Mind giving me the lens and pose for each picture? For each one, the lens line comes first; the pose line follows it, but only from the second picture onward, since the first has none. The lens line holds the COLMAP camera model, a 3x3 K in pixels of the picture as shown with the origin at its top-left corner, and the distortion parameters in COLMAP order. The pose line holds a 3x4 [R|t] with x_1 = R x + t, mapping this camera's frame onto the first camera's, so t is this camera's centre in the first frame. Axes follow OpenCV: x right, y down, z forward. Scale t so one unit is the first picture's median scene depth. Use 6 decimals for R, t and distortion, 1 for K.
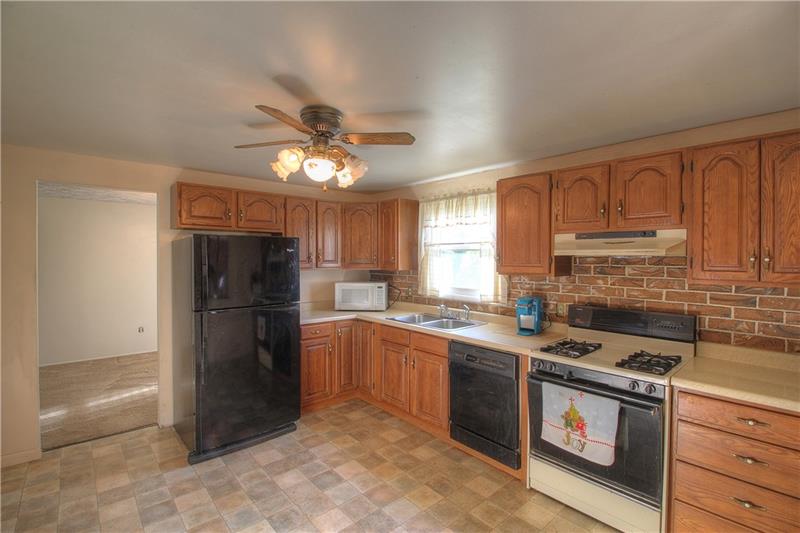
lens RADIAL K [[374.7, 0, 401.2], [0, 374.7, 264.3], [0, 0, 1]] dist [-0.011658, -0.002033]
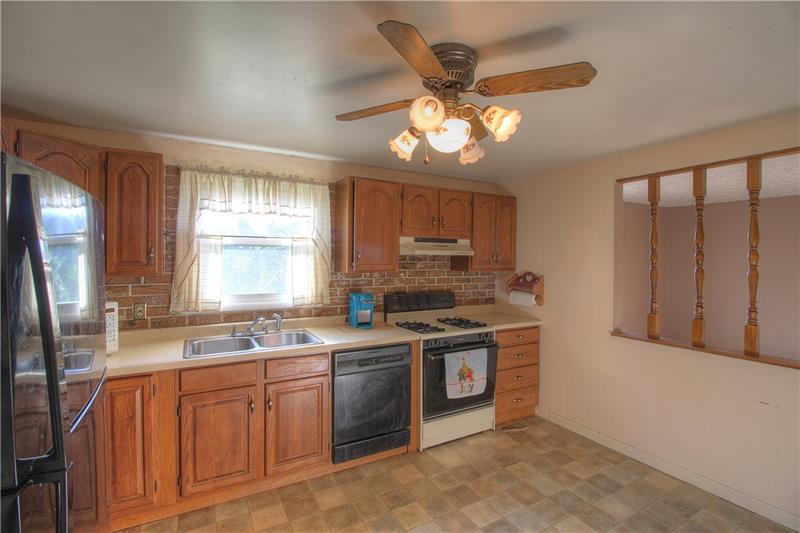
lens RADIAL K [[374.7, 0, 400.8], [0, 374.7, 263.3], [0, 0, 1]] dist [-0.011658, -0.002033]
pose [[0.197473, -0.020861, 0.980086, -0.744350], [0.008082, 0.999774, 0.019651, -0.018323], [-0.980275, 0.004040, 0.197597, 0.746668]]
